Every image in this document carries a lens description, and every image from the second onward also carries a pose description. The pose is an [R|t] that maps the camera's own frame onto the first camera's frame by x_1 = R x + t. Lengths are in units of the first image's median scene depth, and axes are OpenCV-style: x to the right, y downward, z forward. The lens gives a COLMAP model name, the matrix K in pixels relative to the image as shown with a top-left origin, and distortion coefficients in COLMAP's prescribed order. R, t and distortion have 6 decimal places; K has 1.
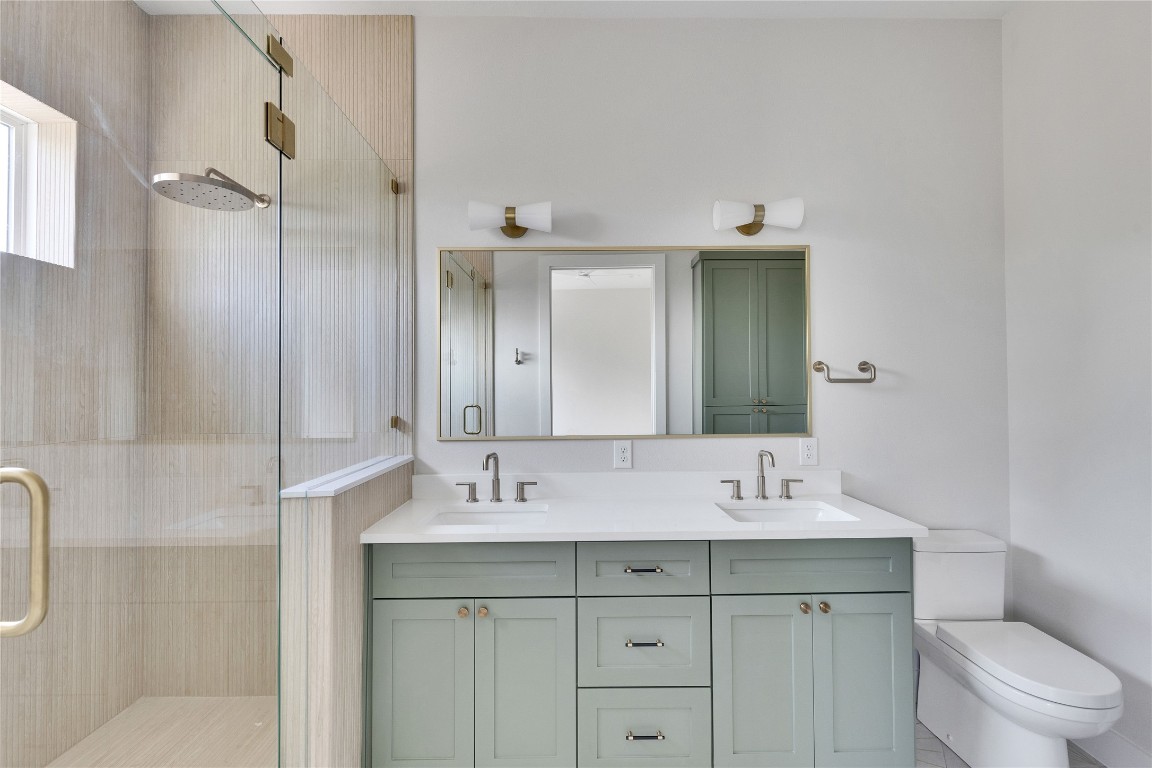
lens RADIAL K [[513.0, 0, 576.0], [0, 513.0, 384.0], [0, 0, 1]] dist [0.001658, -0.000110]
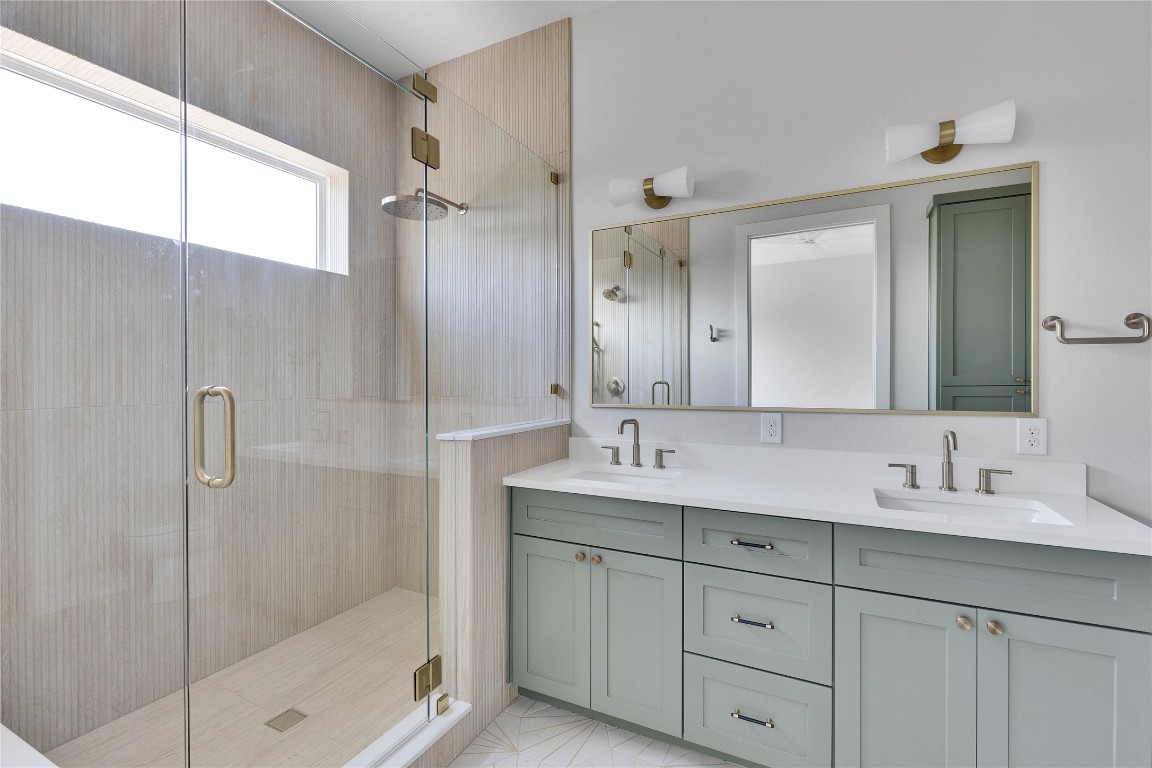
lens RADIAL K [[514.0, 0, 576.0], [0, 514.0, 384.0], [0, 0, 1]] dist [-0.001999, -0.000653]
pose [[0.886878, 0.010595, -0.461882, 0.215642], [0.000853, 0.999698, 0.024570, 0.036795], [0.462003, -0.022185, 0.886601, 0.021539]]
